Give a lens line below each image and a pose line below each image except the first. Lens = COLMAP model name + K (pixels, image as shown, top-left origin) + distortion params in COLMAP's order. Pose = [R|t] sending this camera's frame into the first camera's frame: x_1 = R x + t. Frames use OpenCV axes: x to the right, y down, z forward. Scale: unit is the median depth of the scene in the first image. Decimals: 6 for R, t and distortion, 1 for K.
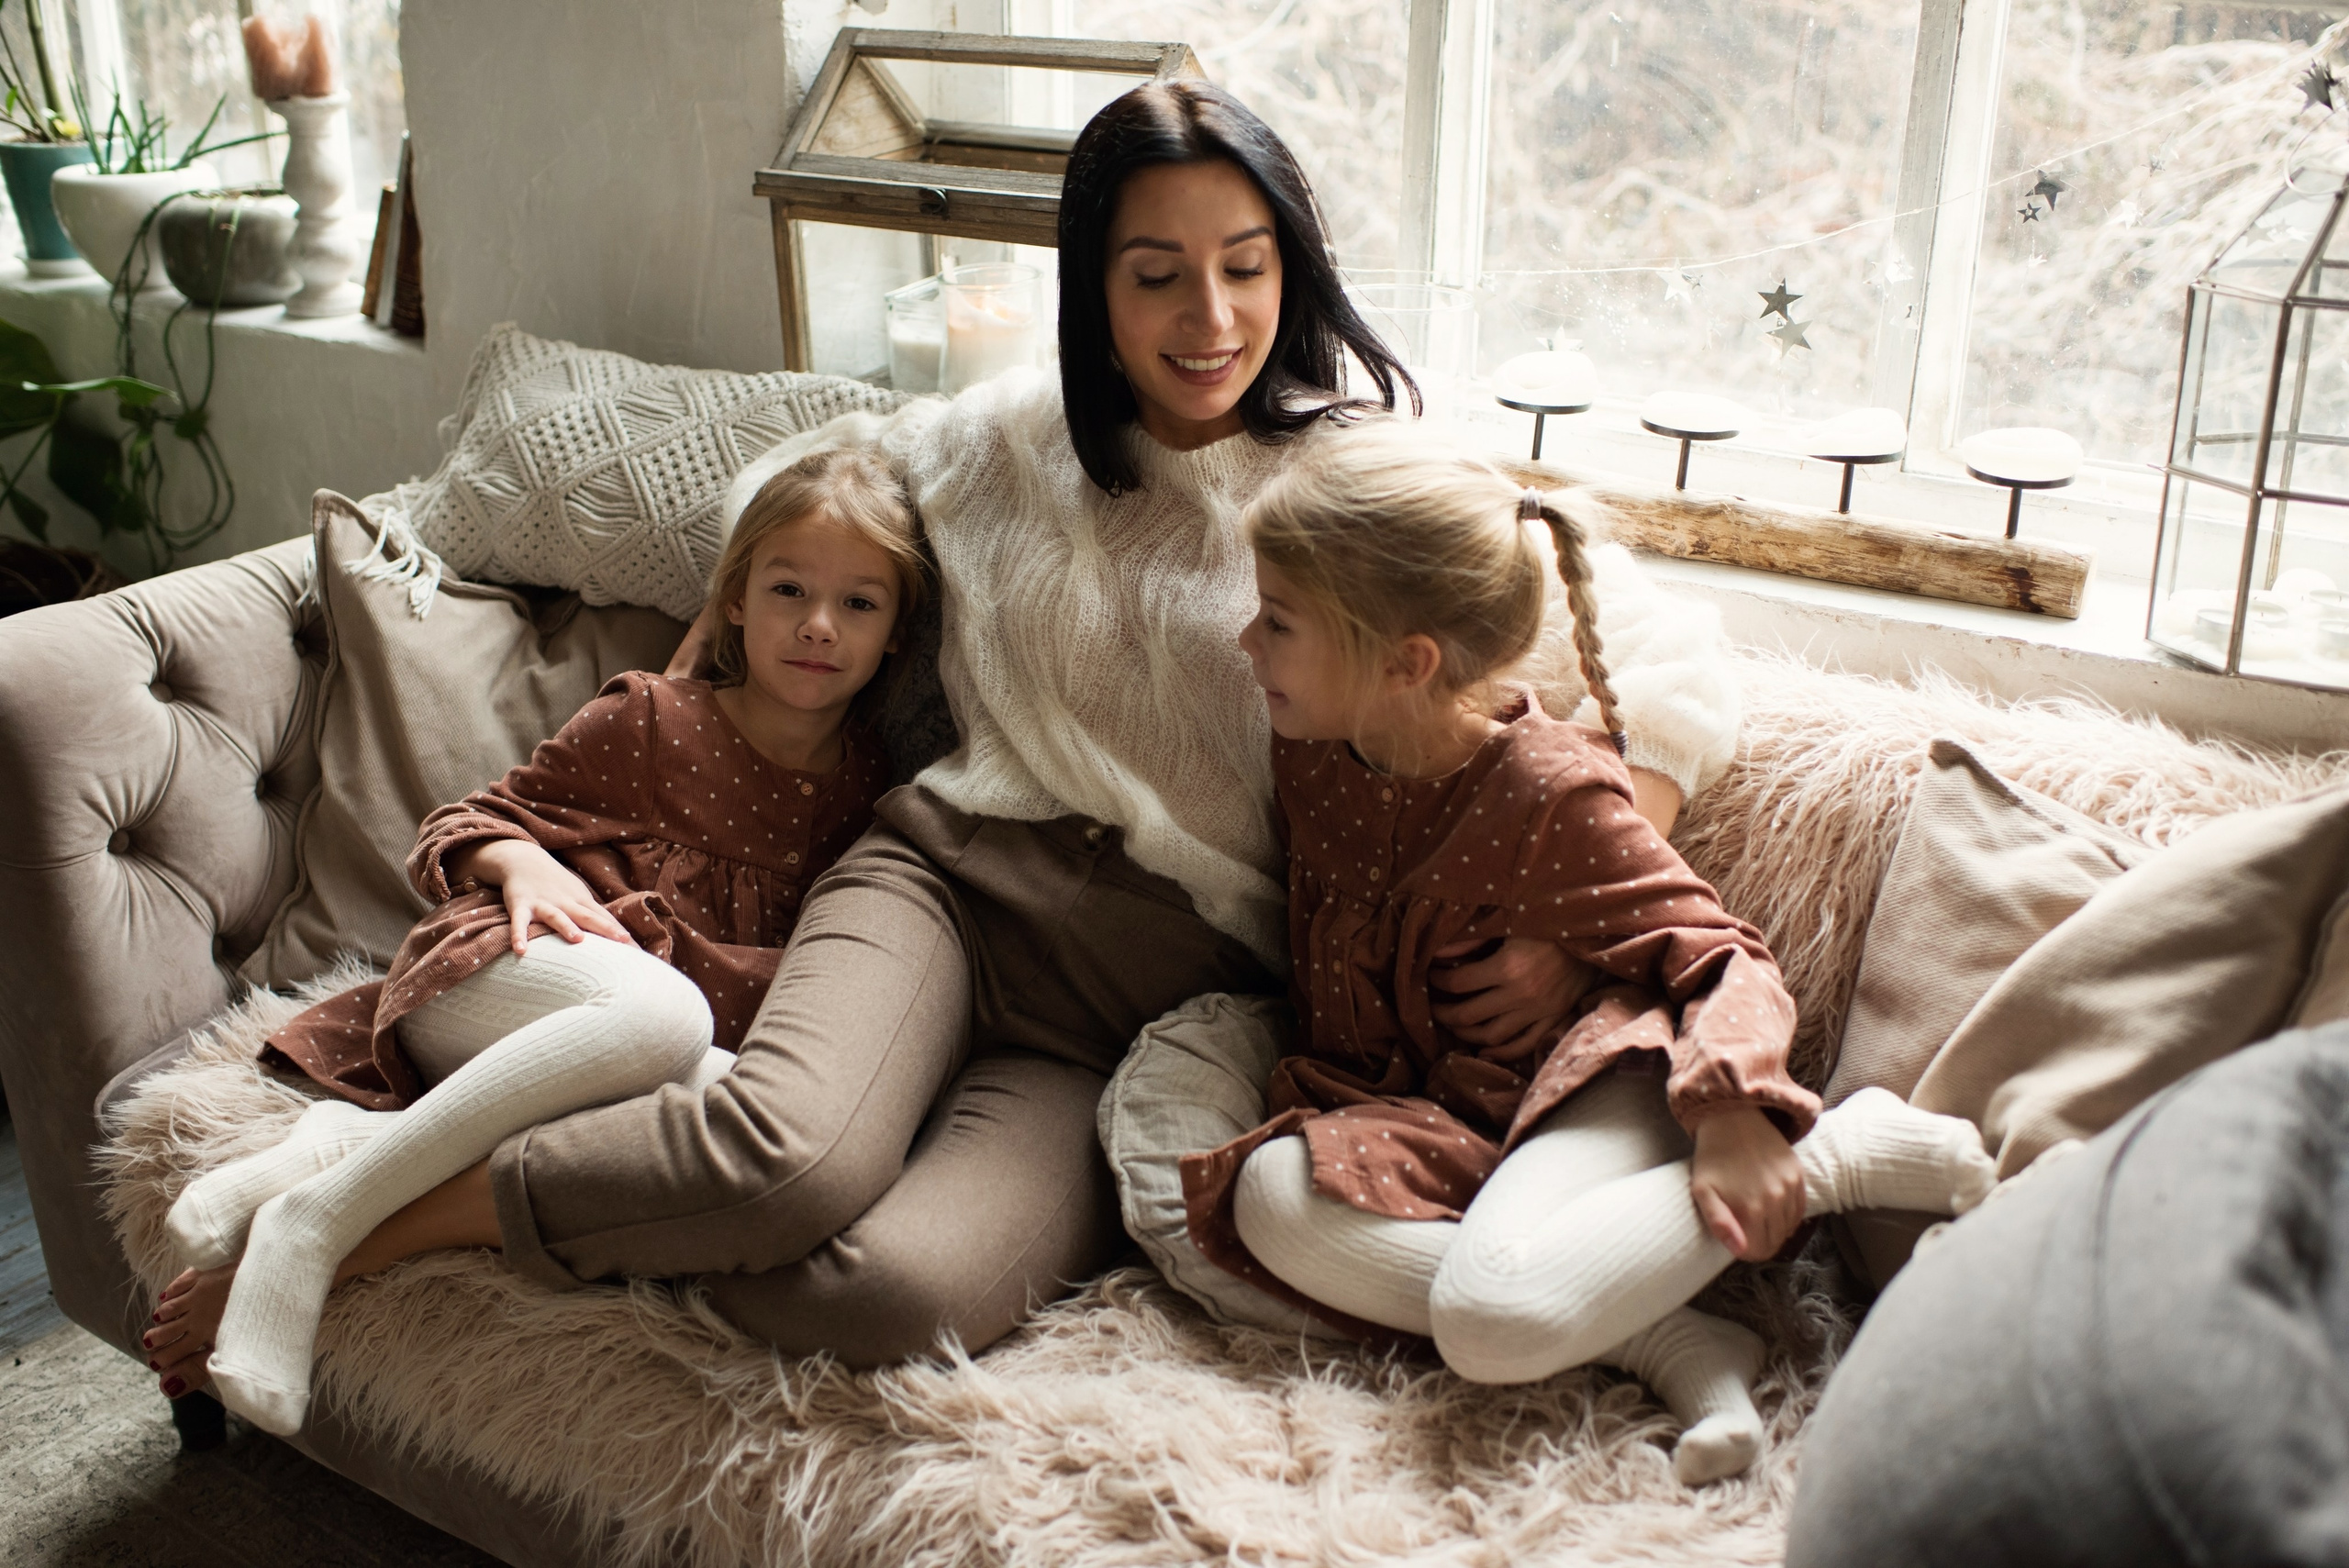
lens RADIAL K [[2363.5, 0, 1166.4], [0, 2363.5, 785.0], [0, 0, 1]] dist [-0.058477, 0.000000]
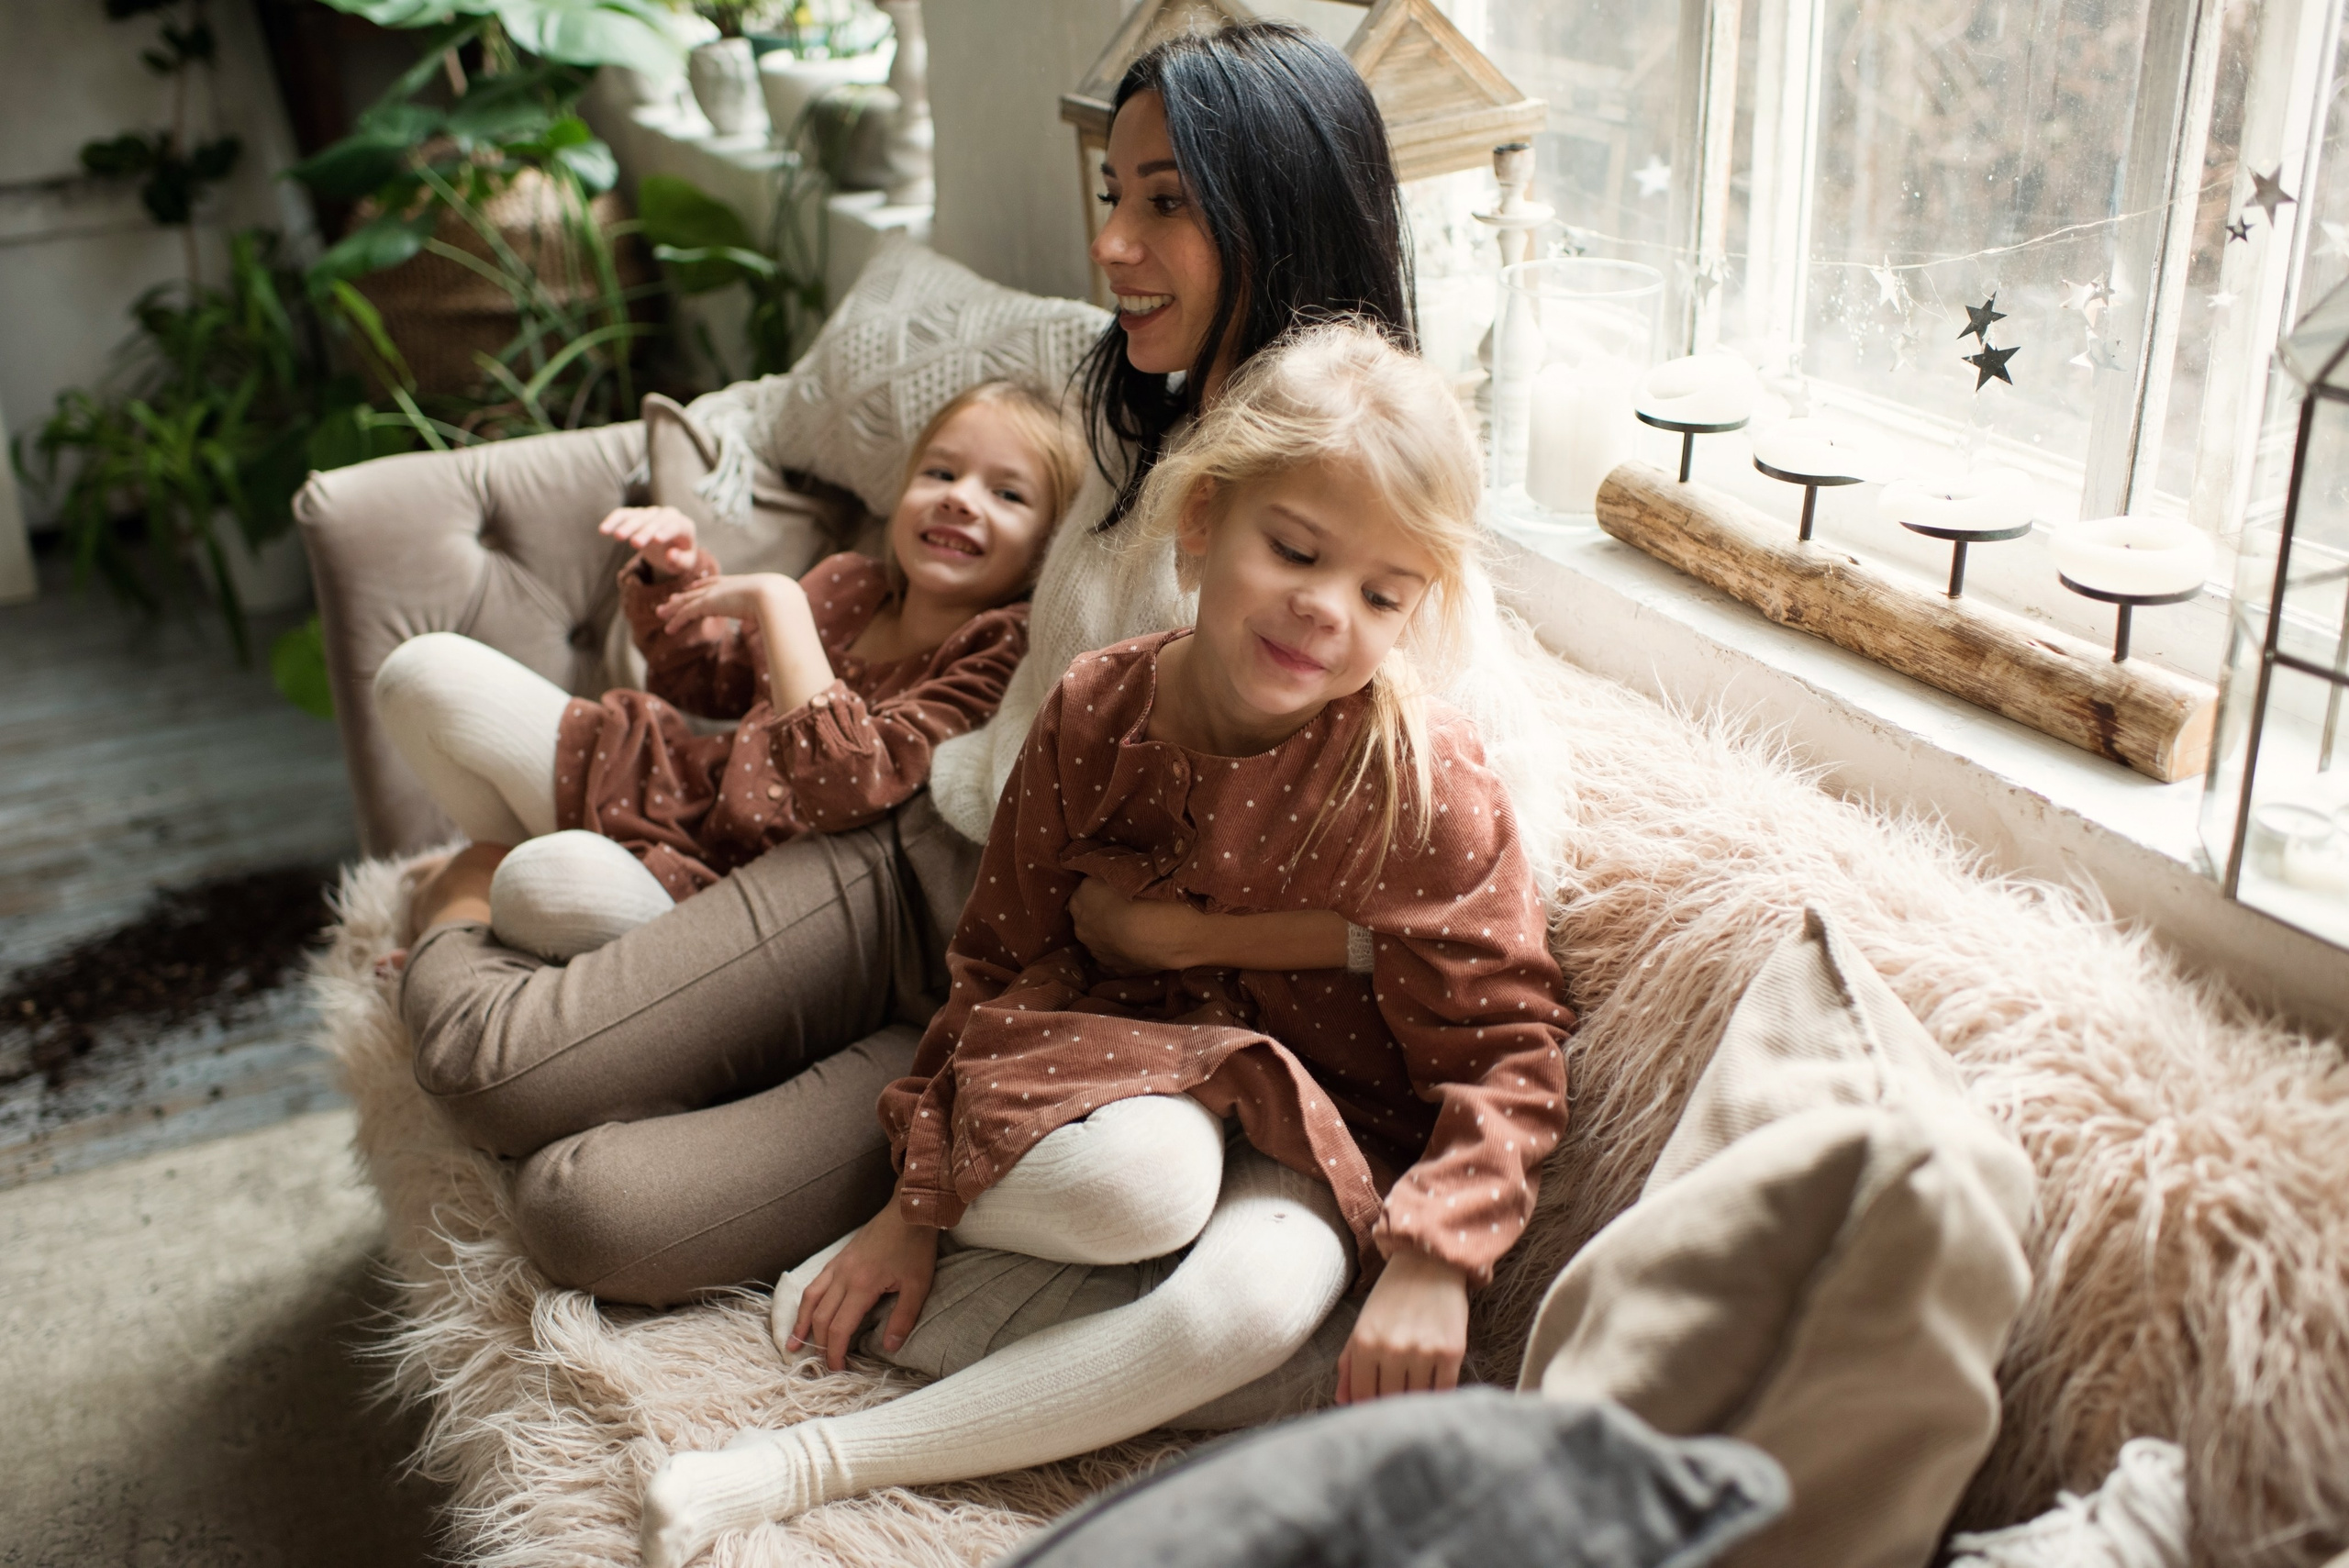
lens RADIAL K [[2363.5, 0, 1169.8], [0, 2363.5, 791.6], [0, 0, 1]] dist [-0.058477, 0.000000]
pose [[0.854189, 0.181270, -0.487341, 0.418589], [-0.154678, 0.983418, 0.094677, -0.078087], [0.496422, -0.005491, 0.868064, 0.170614]]
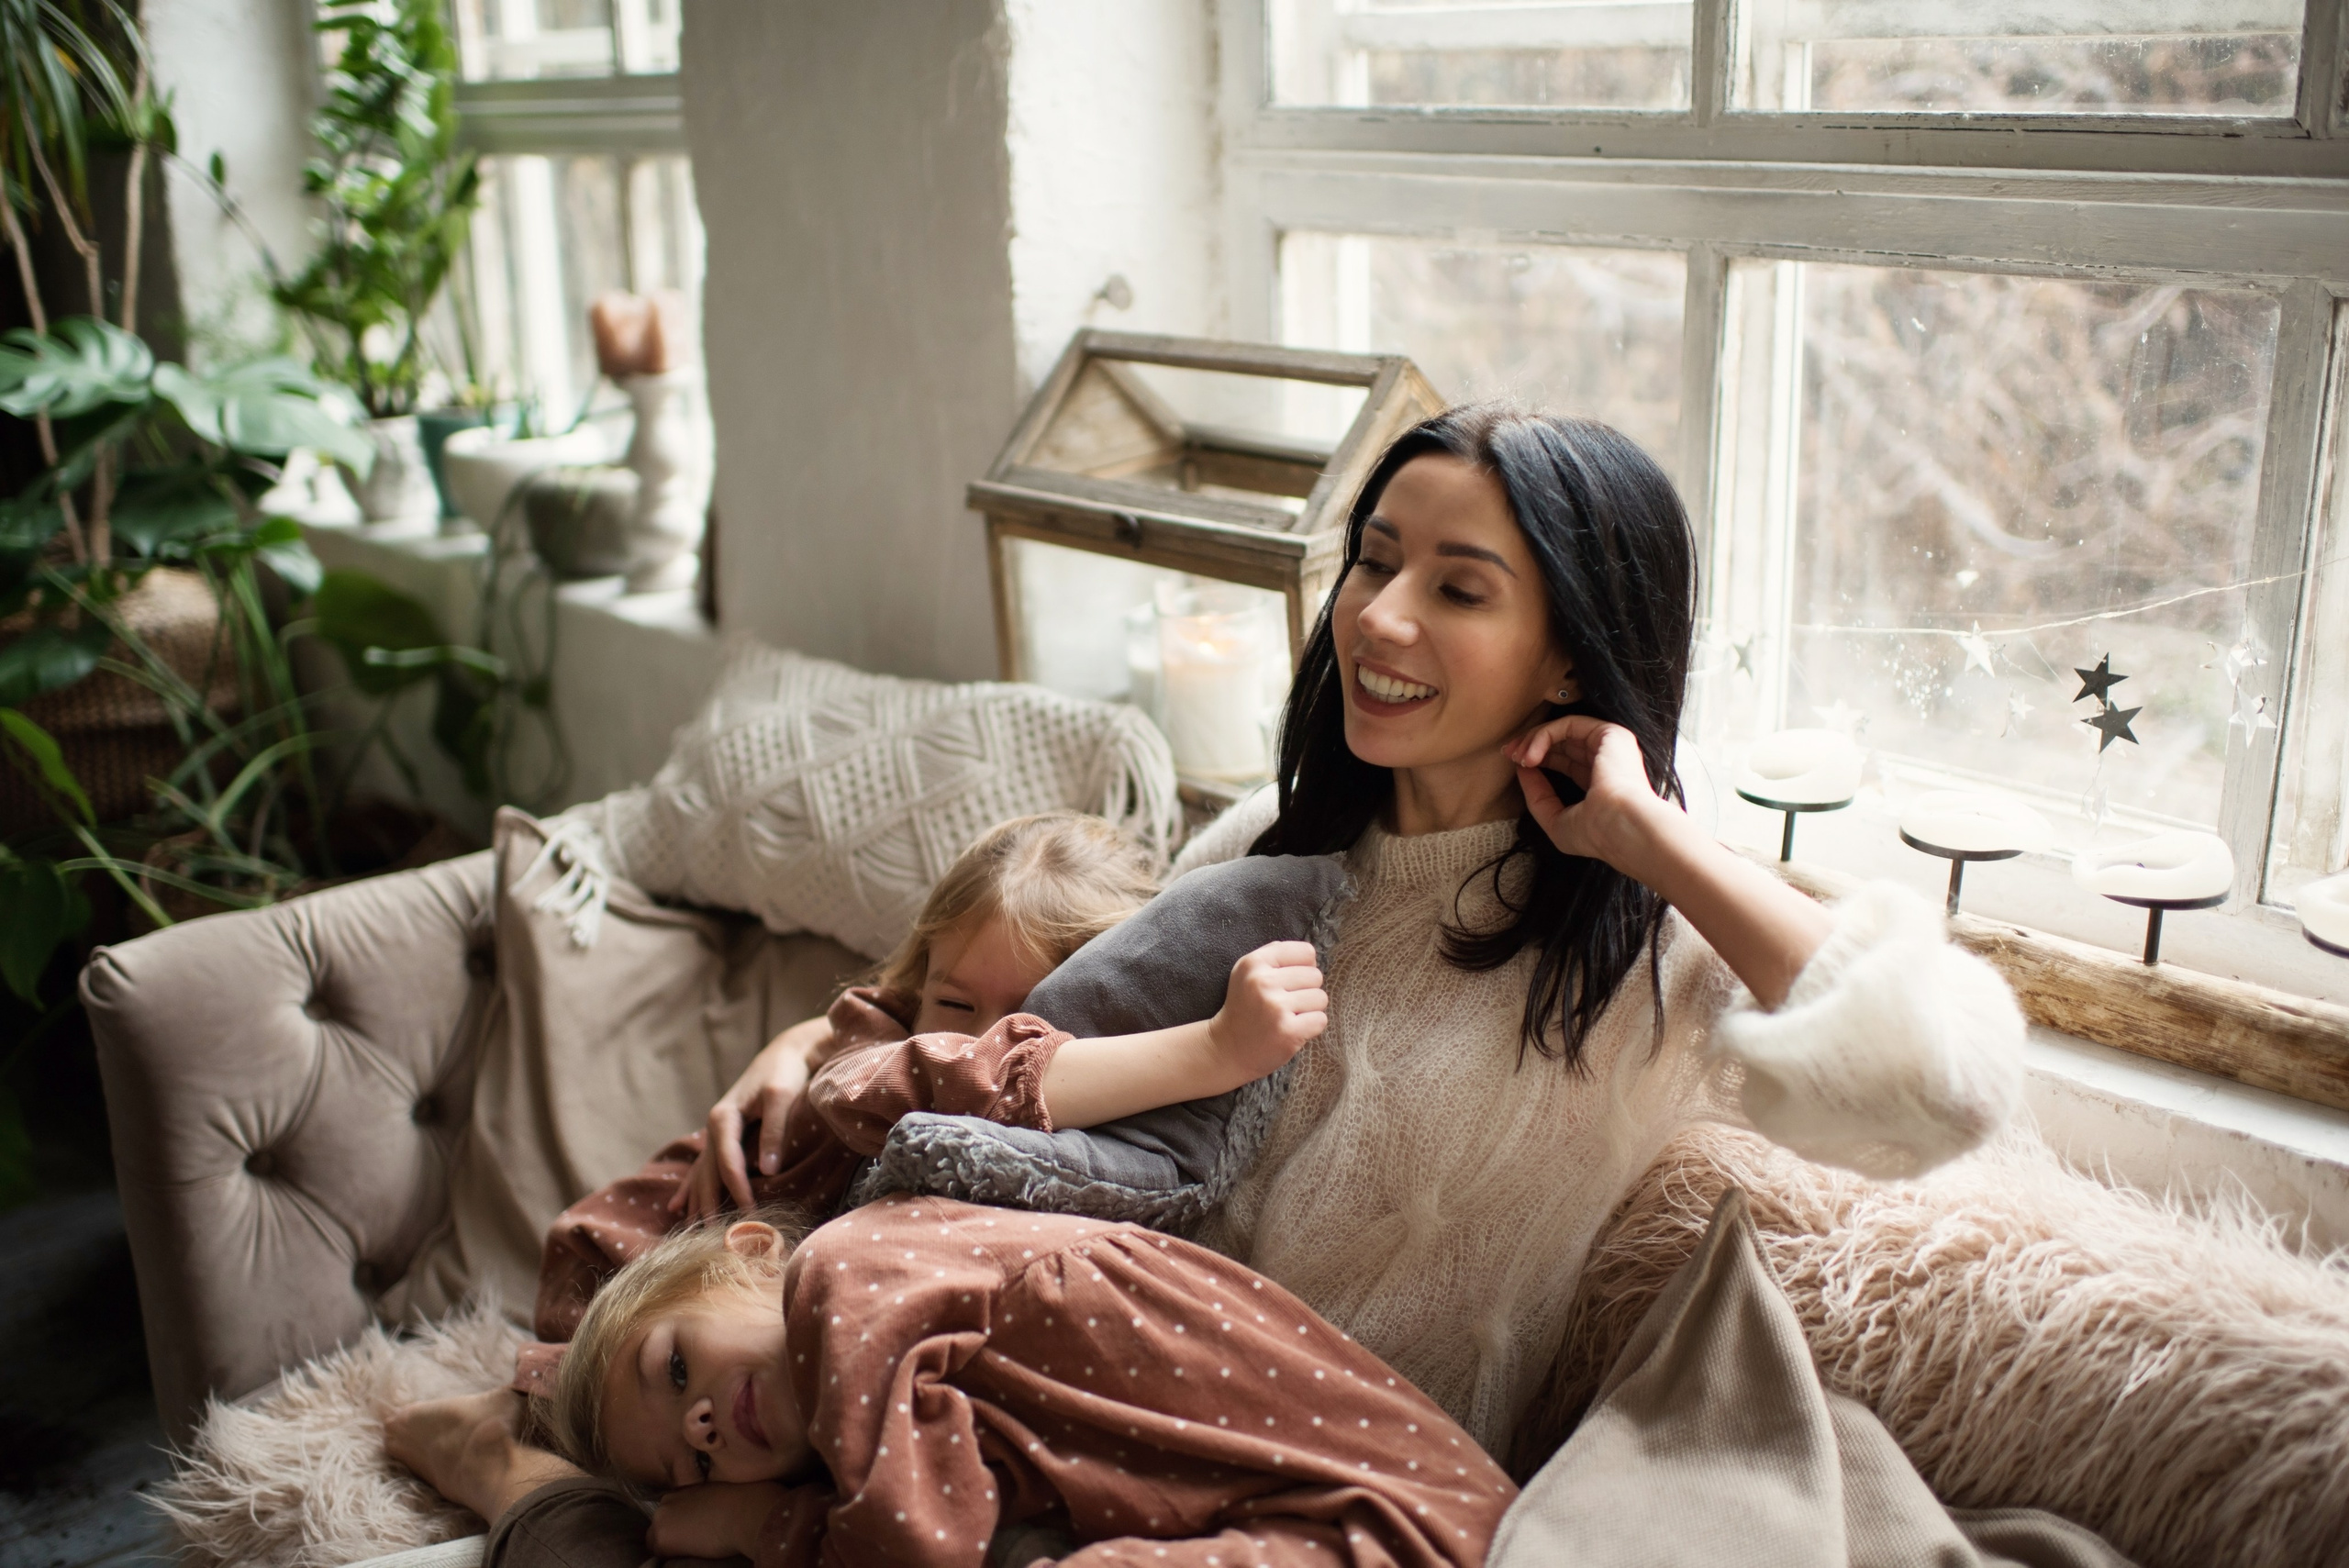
lens RADIAL K [[2363.5, 0, 1168.1], [0, 2363.5, 788.9], [0, 0, 1]] dist [-0.058477, 0.000000]
pose [[0.959084, 0.050500, -0.278580, 0.172660], [-0.072304, 0.995024, -0.068551, -0.088441], [0.273732, 0.085889, 0.957963, 0.150642]]
